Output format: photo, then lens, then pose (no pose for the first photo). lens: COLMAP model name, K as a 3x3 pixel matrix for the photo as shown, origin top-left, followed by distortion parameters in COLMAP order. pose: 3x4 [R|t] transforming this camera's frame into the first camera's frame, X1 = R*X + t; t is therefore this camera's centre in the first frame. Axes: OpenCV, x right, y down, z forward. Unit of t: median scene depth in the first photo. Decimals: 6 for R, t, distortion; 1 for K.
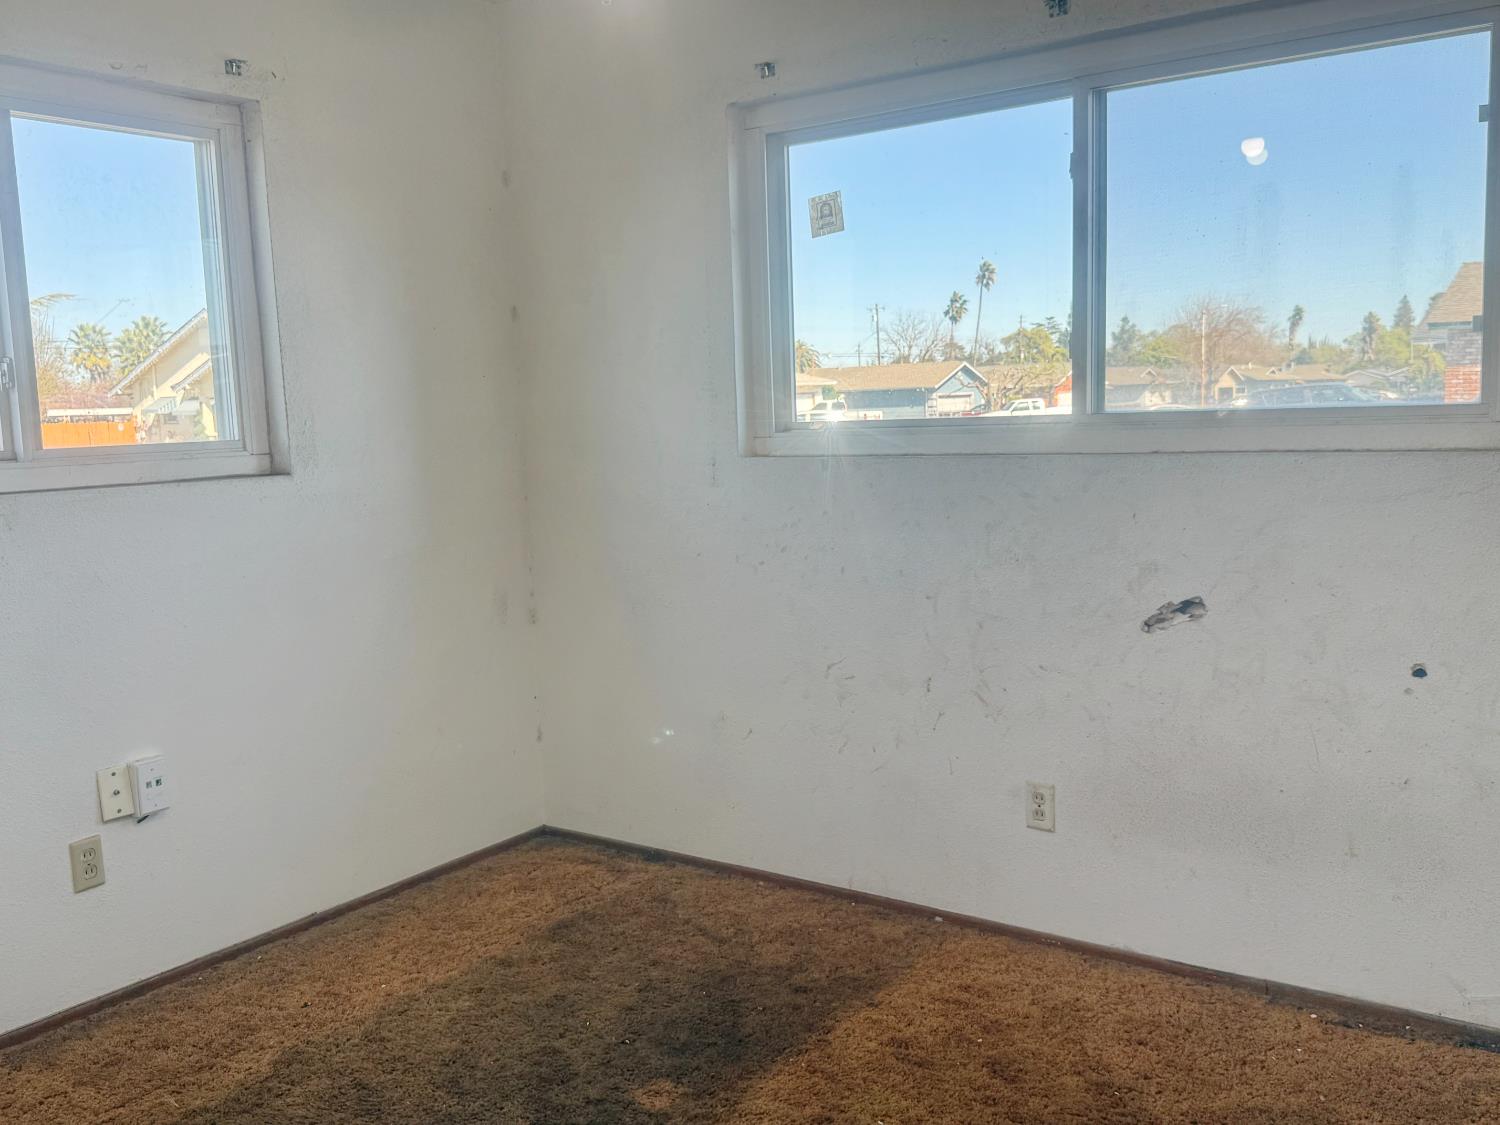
lens RADIAL K [[1333.9, 0, 750.0], [0, 1333.9, 562.5], [0, 0, 1]] dist [0.138360, -0.328107]
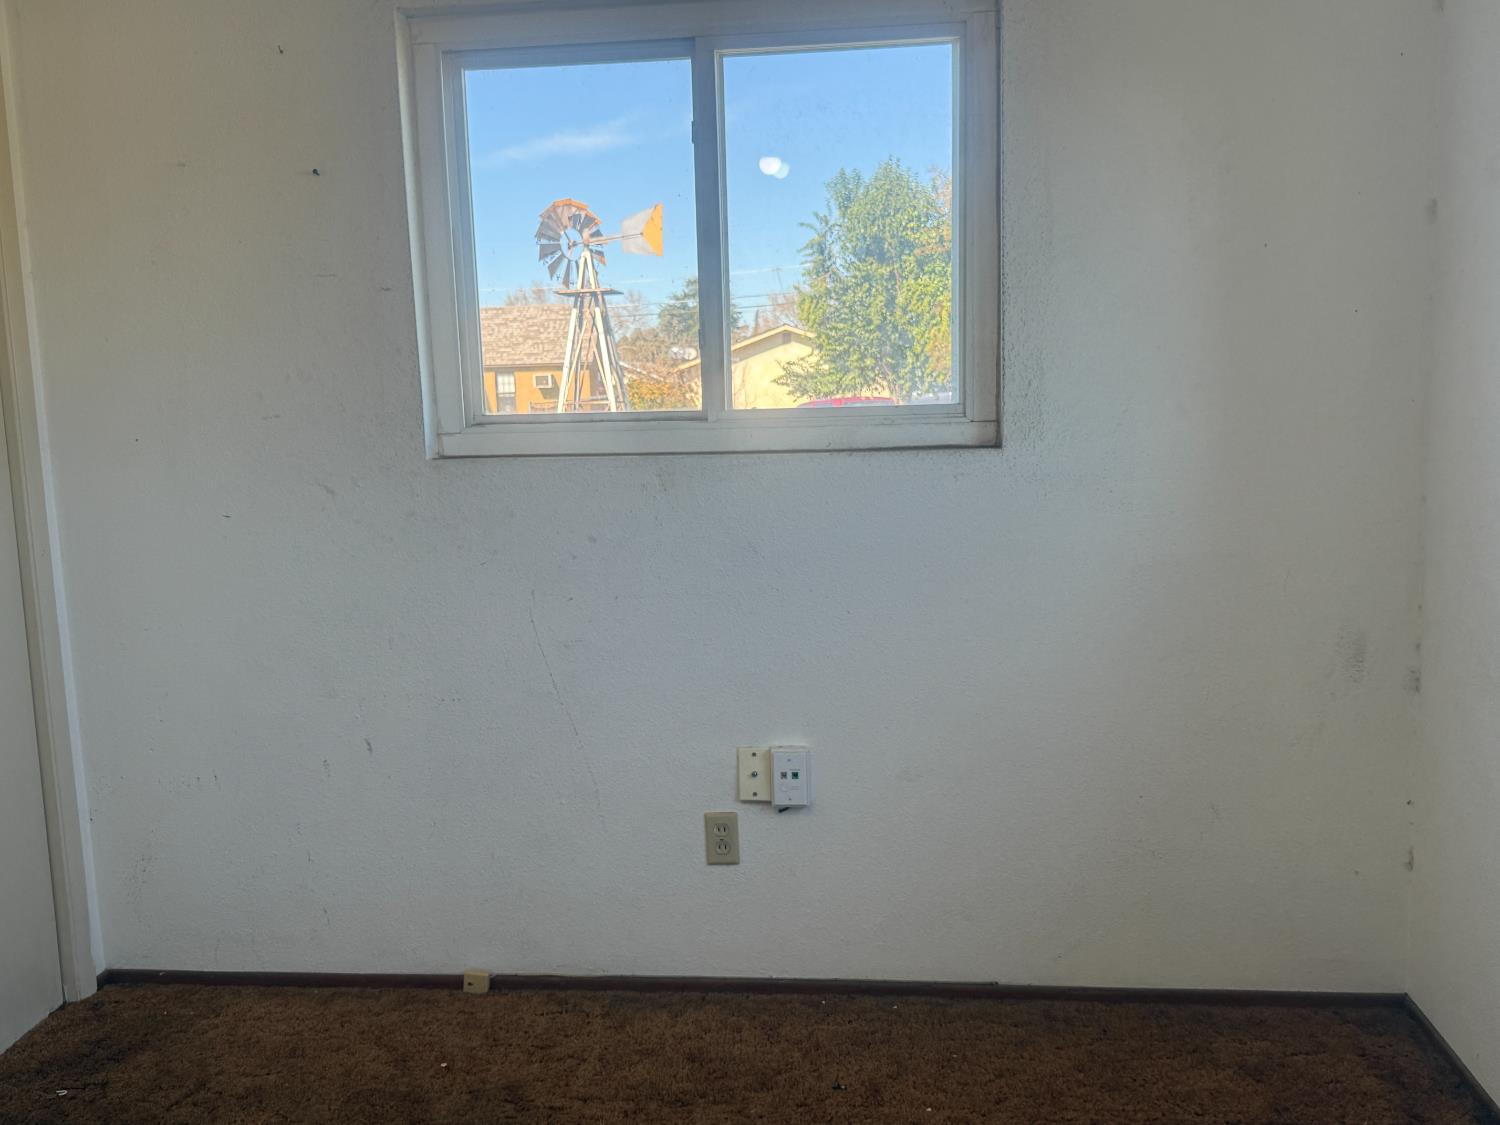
lens RADIAL K [[1333.9, 0, 750.0], [0, 1333.9, 562.5], [0, 0, 1]] dist [0.138360, -0.328107]
pose [[0.477285, 0.126042, -0.869662, 0.323544], [-0.089101, 0.991501, 0.094800, -0.065314], [0.874219, 0.032241, 0.484459, 0.525540]]
